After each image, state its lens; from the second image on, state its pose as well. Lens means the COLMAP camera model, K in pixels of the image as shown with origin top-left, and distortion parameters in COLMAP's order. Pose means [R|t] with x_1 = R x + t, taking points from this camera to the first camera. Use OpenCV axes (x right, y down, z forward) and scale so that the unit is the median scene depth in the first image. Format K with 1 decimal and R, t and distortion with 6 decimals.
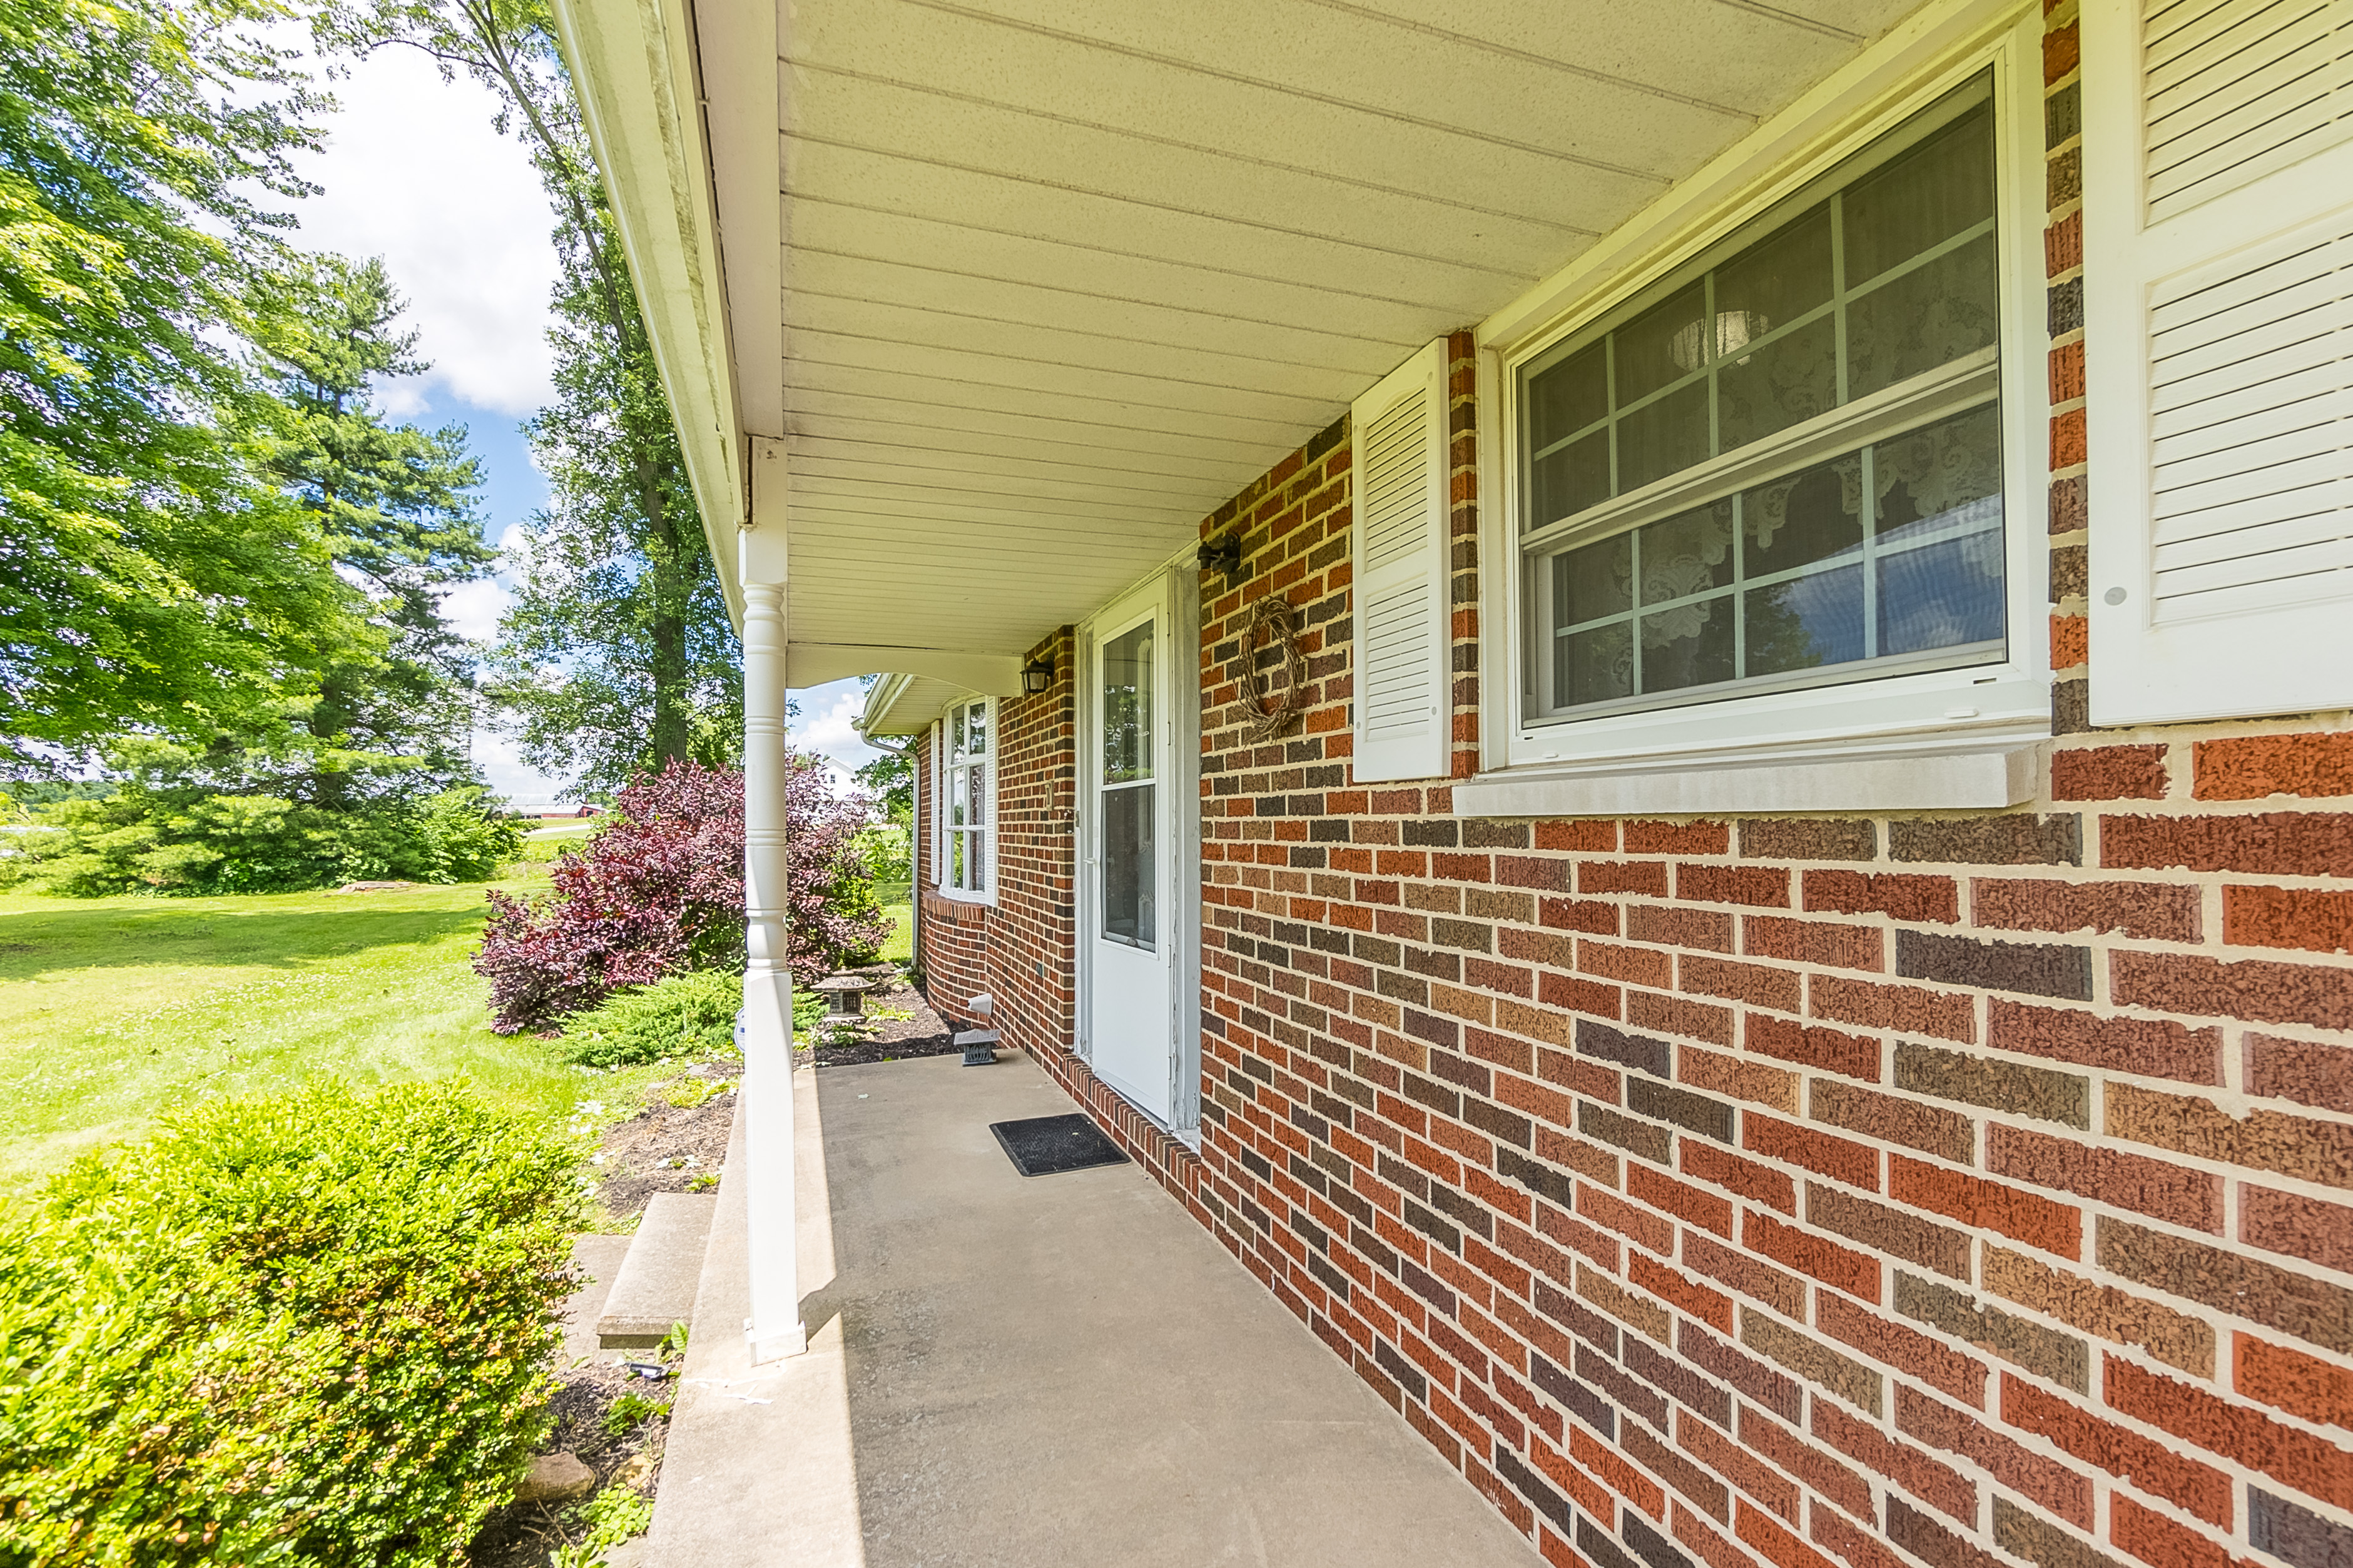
lens RADIAL K [[1040.5, 0, 1132.6], [0, 1040.5, 798.6], [0, 0, 1]] dist [-0.001124, 0.000107]
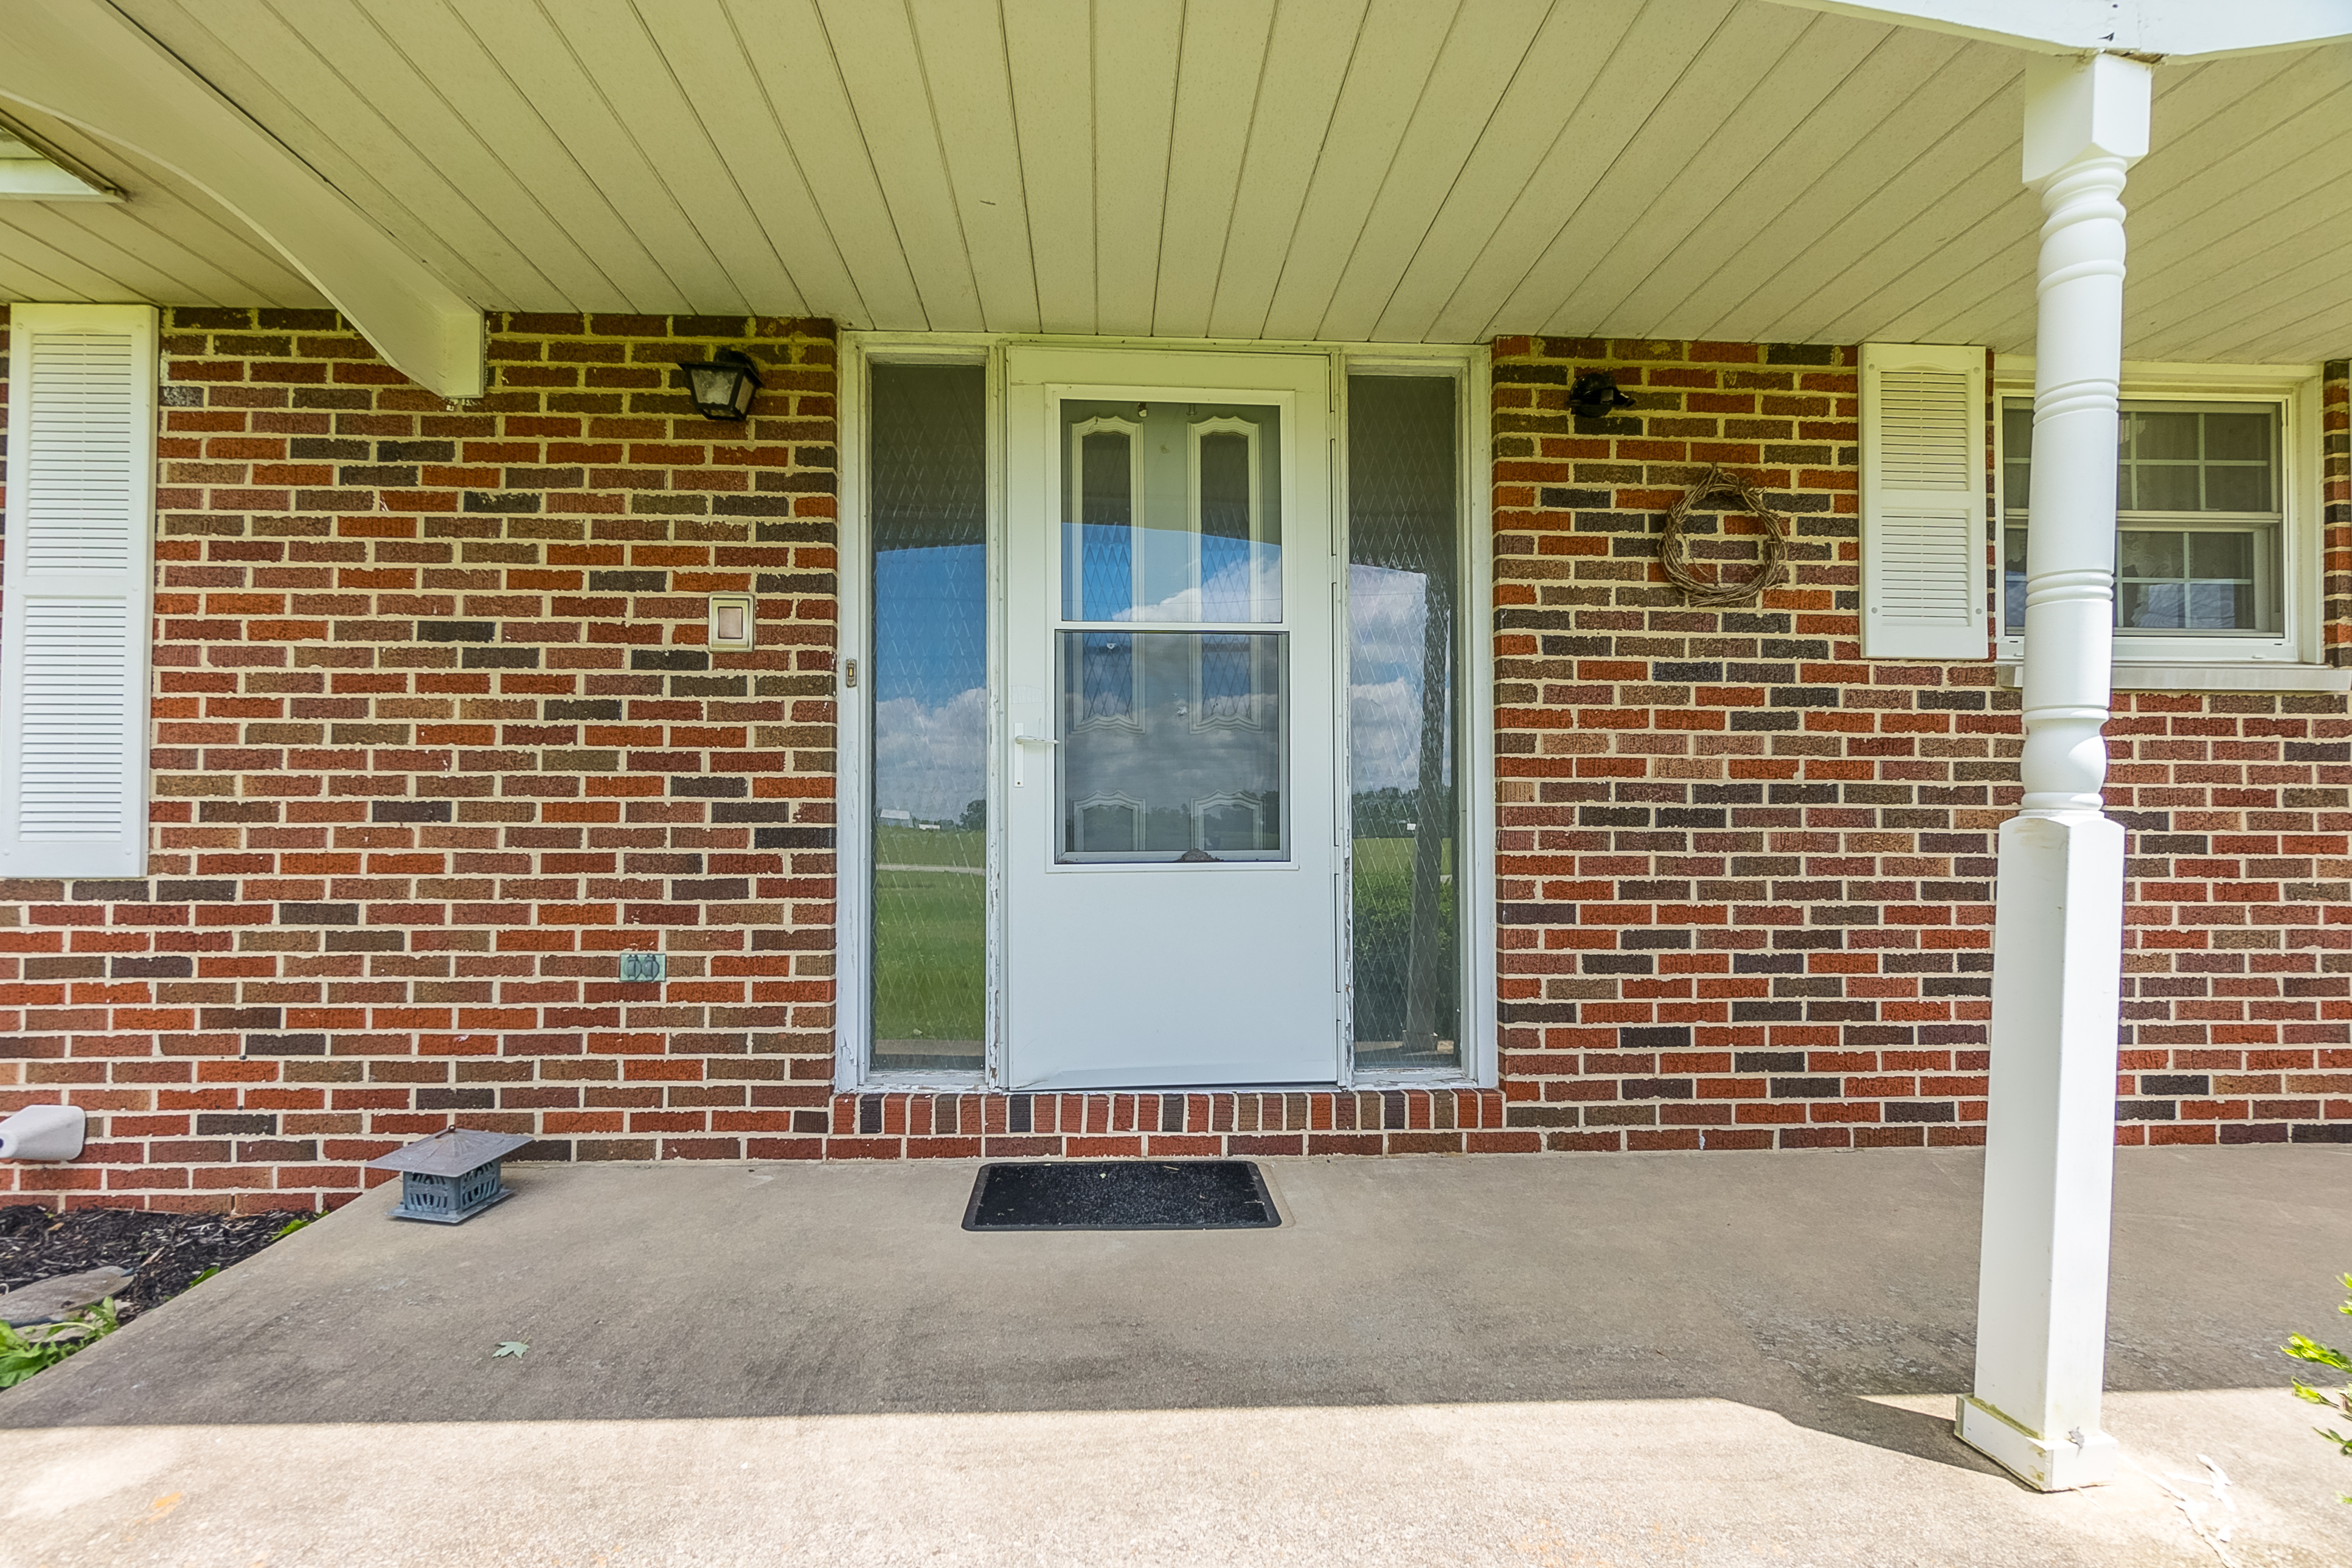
lens RADIAL K [[1040.2, 0, 1132.1], [0, 1040.2, 798.6], [0, 0, 1]] dist [-0.001124, 0.000107]
pose [[0.274104, 0.025666, 0.961357, -1.348559], [-0.033118, 0.999303, -0.017236, 0.227086], [-0.961130, -0.027114, 0.274763, 1.701406]]
